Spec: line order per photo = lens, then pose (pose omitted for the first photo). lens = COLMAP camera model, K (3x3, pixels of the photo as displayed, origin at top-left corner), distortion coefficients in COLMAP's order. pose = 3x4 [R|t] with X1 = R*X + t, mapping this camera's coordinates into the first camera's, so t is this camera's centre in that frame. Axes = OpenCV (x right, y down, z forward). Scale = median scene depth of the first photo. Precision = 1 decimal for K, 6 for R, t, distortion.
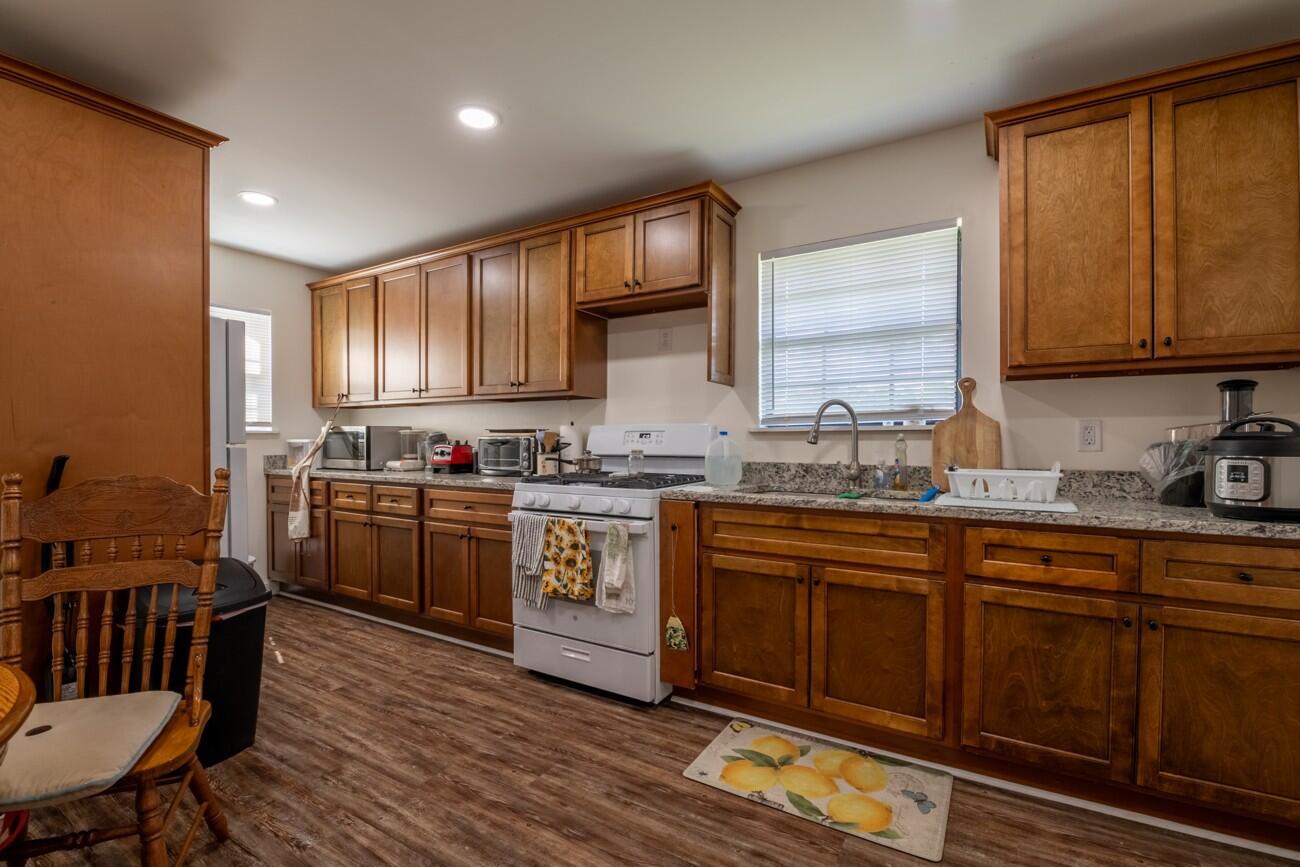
lens RADIAL K [[571.0, 0, 709.2], [0, 571.0, 442.3], [0, 0, 1]] dist [-0.000014, -0.005597]
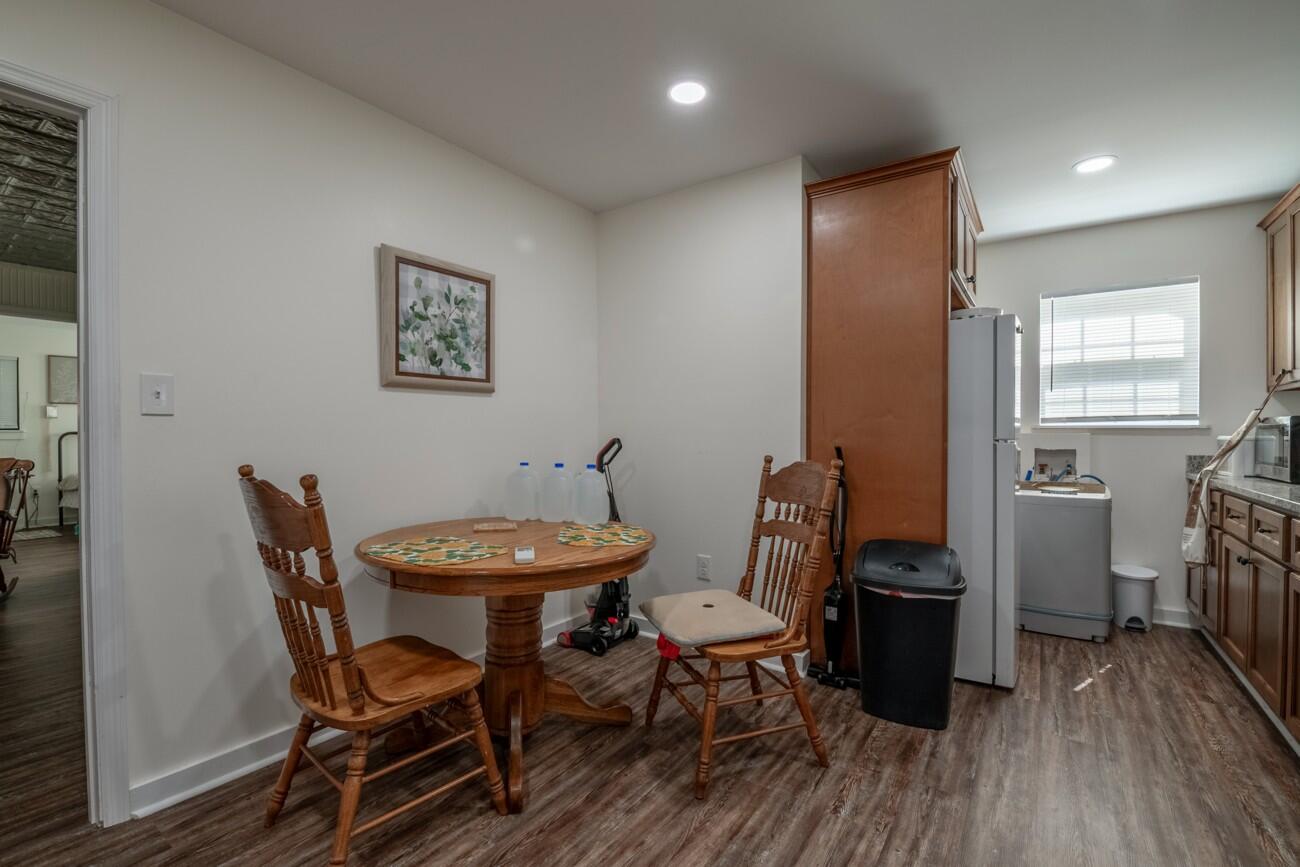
lens RADIAL K [[593.1, 0, 593.3], [0, 593.1, 438.0], [0, 0, 1]] dist [-0.001000, -0.007221]
pose [[-0.180247, 0.008621, -0.983584, 0.236356], [-0.008259, 0.999913, 0.010278, -0.003960], [0.983587, 0.009975, -0.180160, 0.369393]]
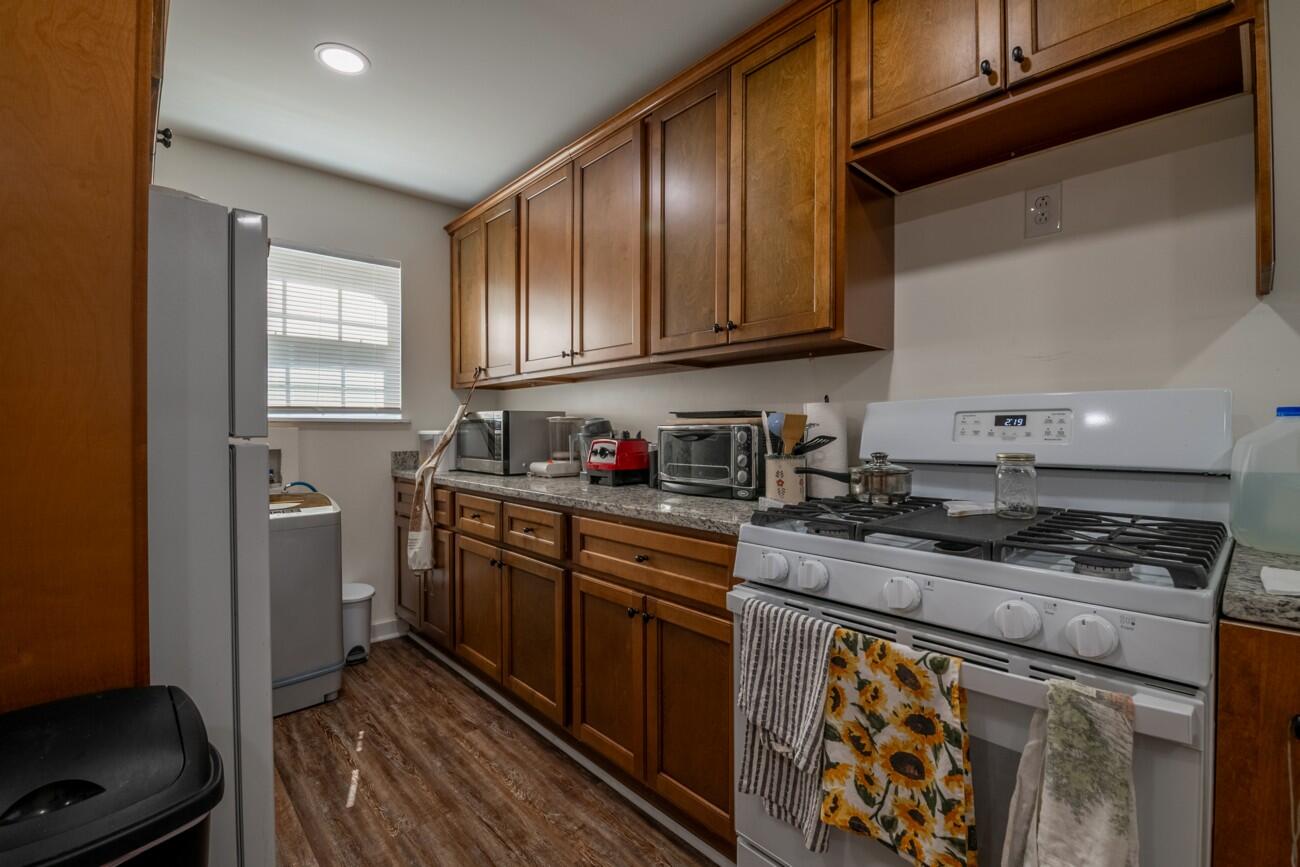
lens RADIAL K [[572.0, 0, 677.8], [0, 572.0, 432.7], [0, 0, 1]] dist [-0.000946, -0.005404]
pose [[0.946377, 0.000061, -0.323064, -0.204526], [-0.001139, 0.999994, -0.003147, -0.000302], [0.323062, 0.003346, 0.946372, 0.471668]]
